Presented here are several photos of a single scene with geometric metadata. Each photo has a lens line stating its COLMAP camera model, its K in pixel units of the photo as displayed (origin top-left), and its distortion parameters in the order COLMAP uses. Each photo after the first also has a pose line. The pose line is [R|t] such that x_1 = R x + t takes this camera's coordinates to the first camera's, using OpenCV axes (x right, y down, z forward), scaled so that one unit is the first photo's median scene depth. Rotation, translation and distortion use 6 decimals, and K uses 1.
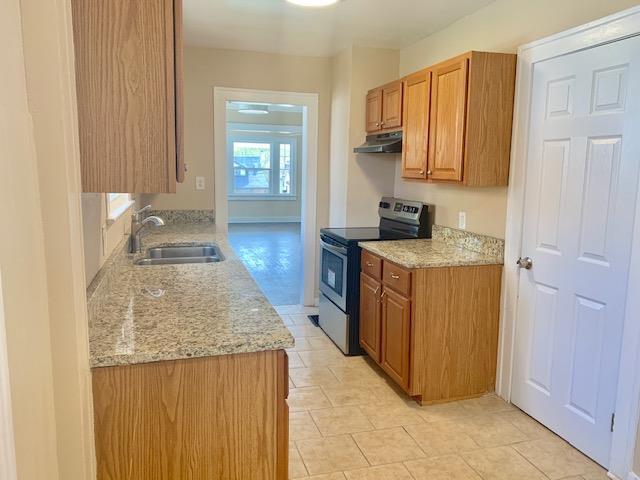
lens RADIAL K [[486.3, 0, 318.6], [0, 486.3, 236.6], [0, 0, 1]] dist [0.025828, -0.033162]
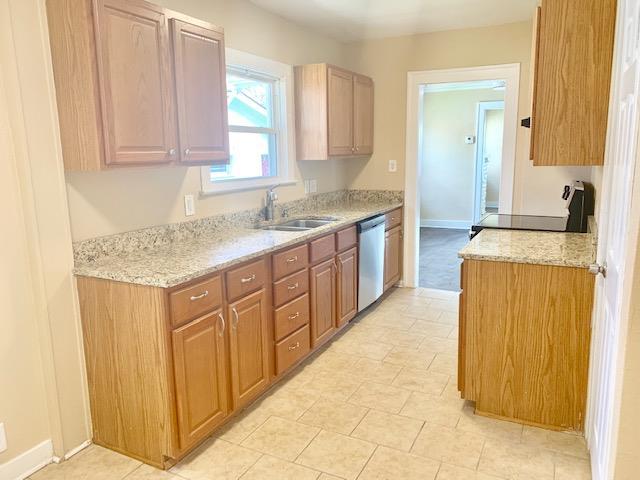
lens RADIAL K [[486.3, 0, 316.4], [0, 486.3, 239.1], [0, 0, 1]] dist [0.025828, -0.033162]
pose [[0.730078, 0.094466, -0.676803, 0.582444], [-0.068592, 0.995528, 0.064961, -0.009648], [0.679913, -0.001004, 0.733292, 0.150541]]
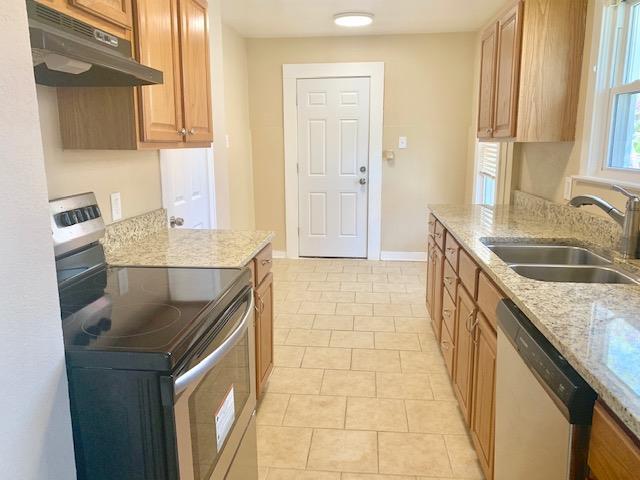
lens RADIAL K [[486.3, 0, 320.9], [0, 486.3, 239.2], [0, 0, 1]] dist [0.025828, -0.033162]
pose [[-0.928228, -0.088594, 0.361310, -0.227407], [0.037424, 0.944064, 0.327632, -0.226493], [-0.370126, 0.317639, -0.872991, 1.725700]]
